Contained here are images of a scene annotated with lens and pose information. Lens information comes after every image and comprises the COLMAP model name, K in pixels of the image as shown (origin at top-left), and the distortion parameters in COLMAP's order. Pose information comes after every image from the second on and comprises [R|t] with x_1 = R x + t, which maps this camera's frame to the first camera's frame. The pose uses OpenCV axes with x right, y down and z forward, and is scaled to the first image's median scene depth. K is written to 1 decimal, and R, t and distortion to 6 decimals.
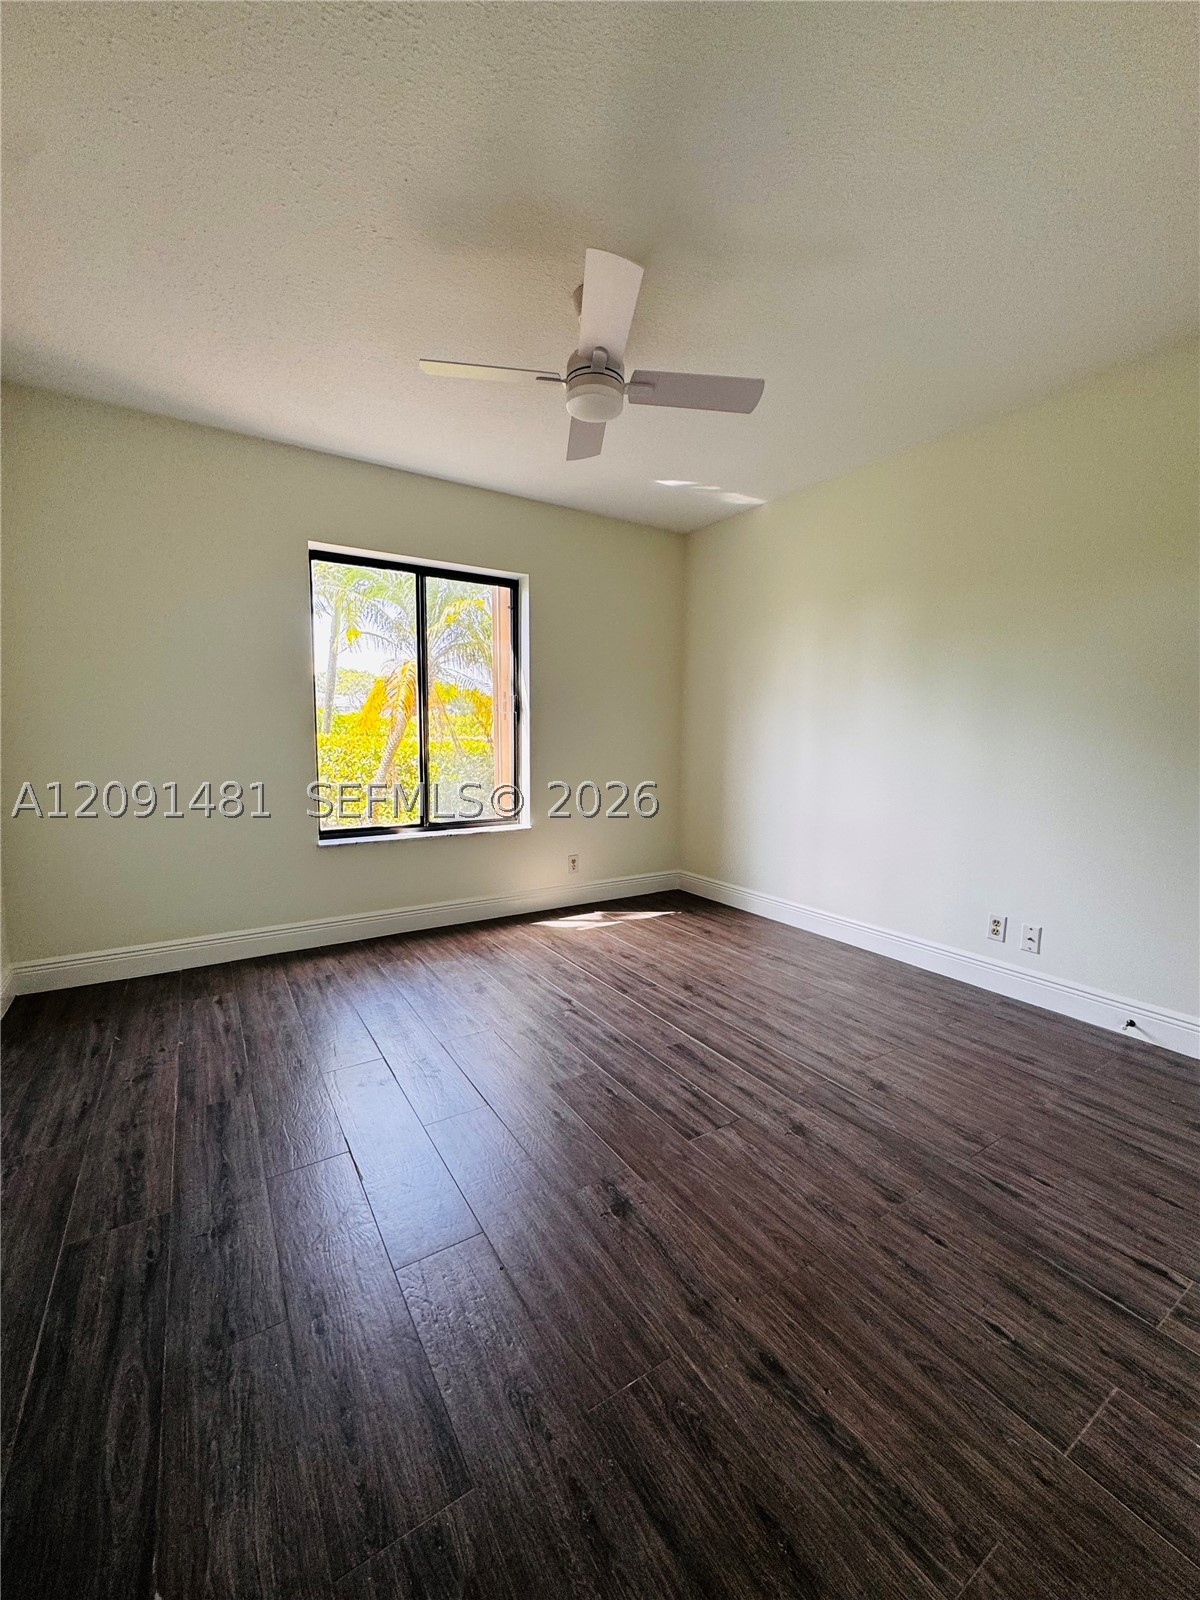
lens RADIAL K [[634.8, 0, 600.0], [0, 634.8, 800.0], [0, 0, 1]] dist [-0.005088, 0.000071]
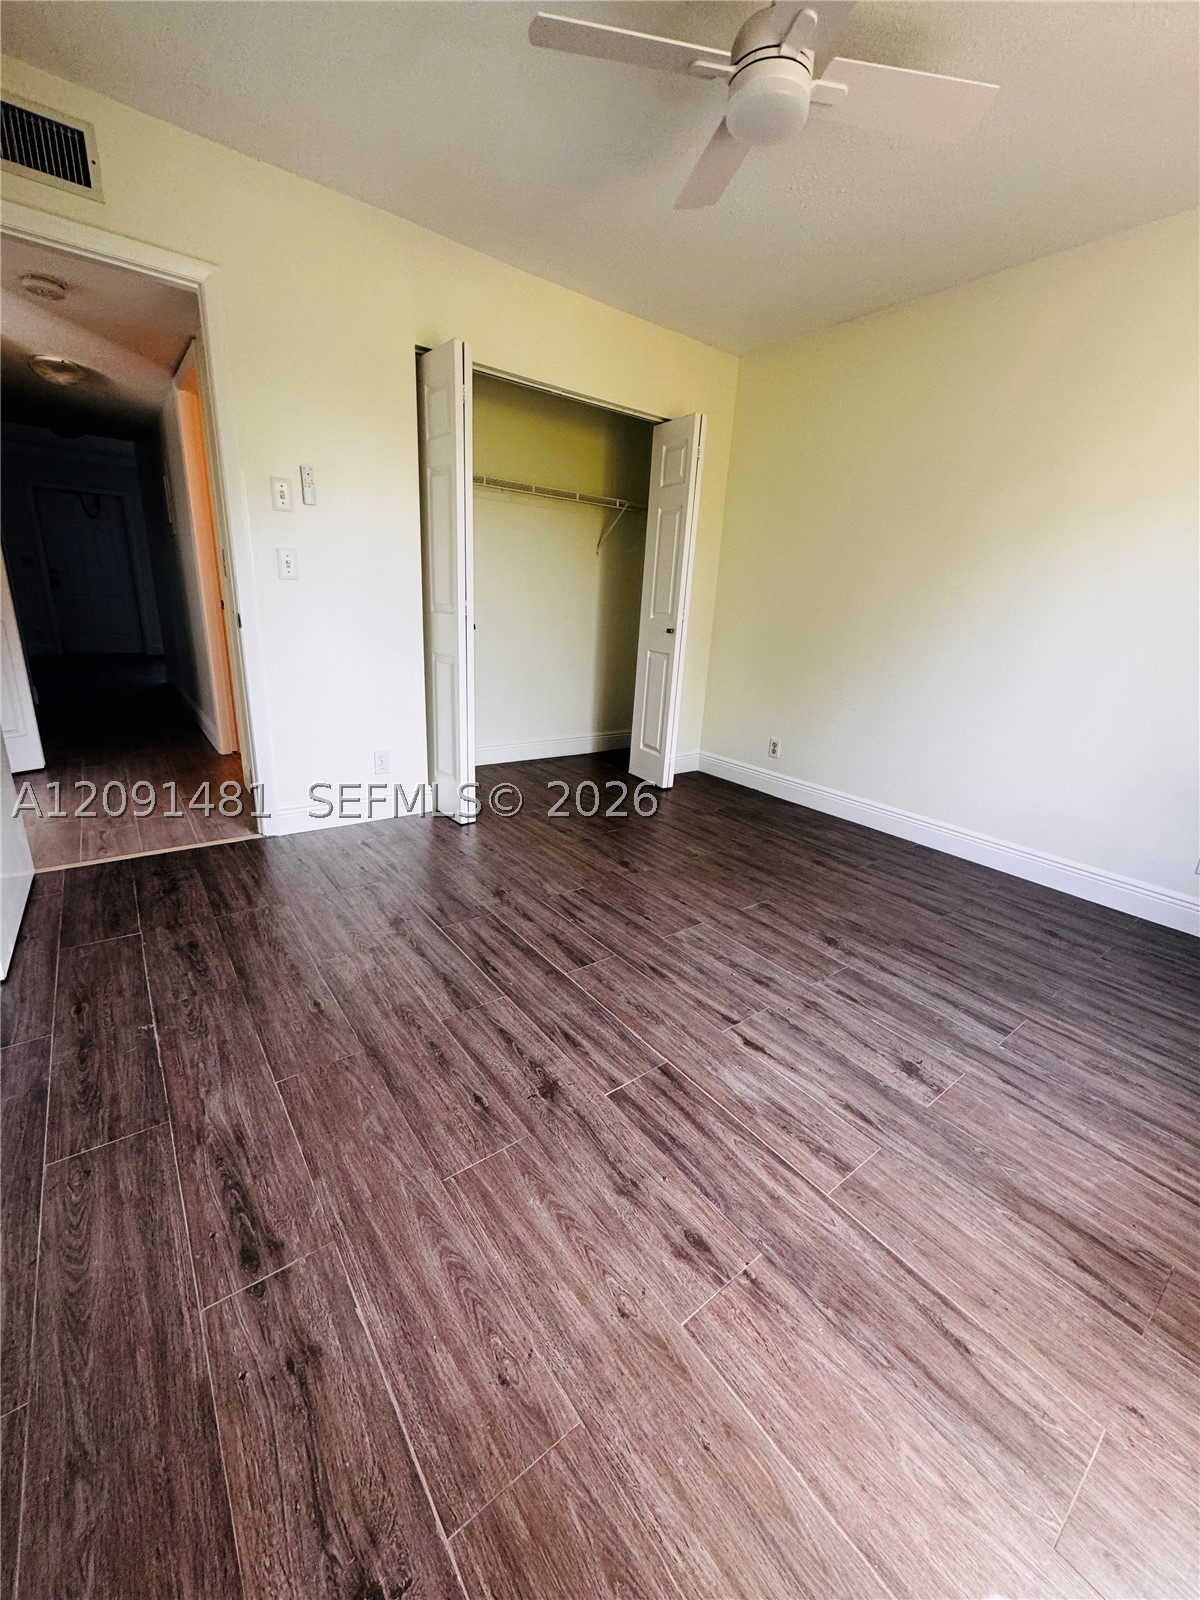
lens RADIAL K [[634.8, 0, 600.0], [0, 634.8, 800.0], [0, 0, 1]] dist [-0.005088, 0.000071]
pose [[-0.993955, -0.035795, -0.103790, 0.180886], [-0.074778, 0.912897, 0.401283, -0.150581], [0.080386, 0.406618, -0.910055, 1.560194]]
